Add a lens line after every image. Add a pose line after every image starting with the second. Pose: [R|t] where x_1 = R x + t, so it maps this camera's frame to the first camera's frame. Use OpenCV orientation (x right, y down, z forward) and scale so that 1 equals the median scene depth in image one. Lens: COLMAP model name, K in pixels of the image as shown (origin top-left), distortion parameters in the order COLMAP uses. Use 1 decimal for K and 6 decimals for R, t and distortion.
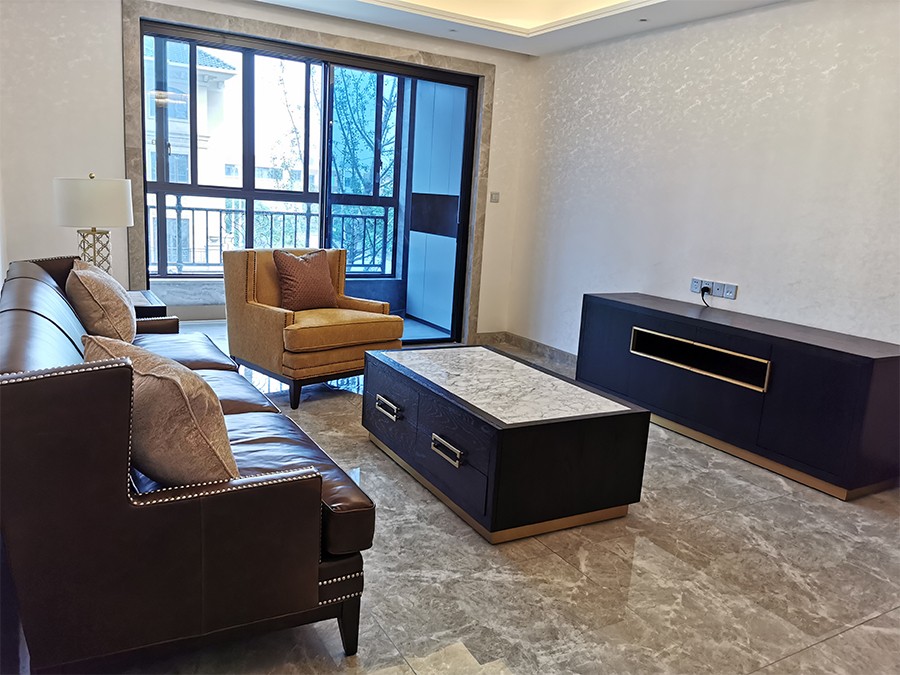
lens RADIAL K [[702.3, 0, 450.0], [0, 702.3, 337.5], [0, 0, 1]] dist [0.063425, -0.101854]
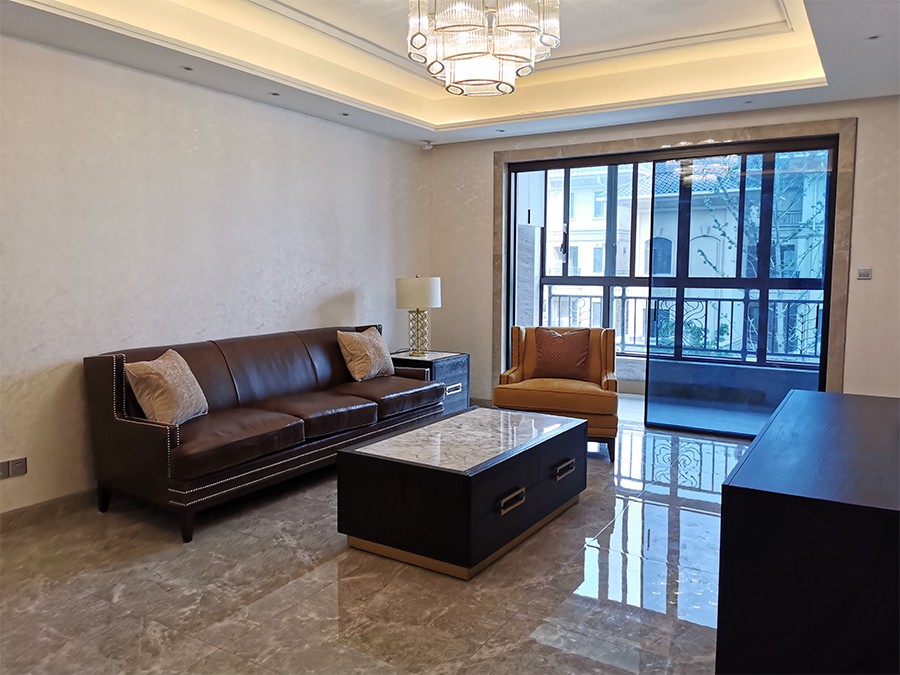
lens RADIAL K [[702.3, 0, 450.0], [0, 702.3, 337.5], [0, 0, 1]] dist [0.063425, -0.101854]
pose [[0.464215, 0.027418, -0.885298, 0.632476], [-0.147939, 0.987880, -0.046978, -0.022439], [0.873280, 0.152778, 0.462645, 0.258566]]
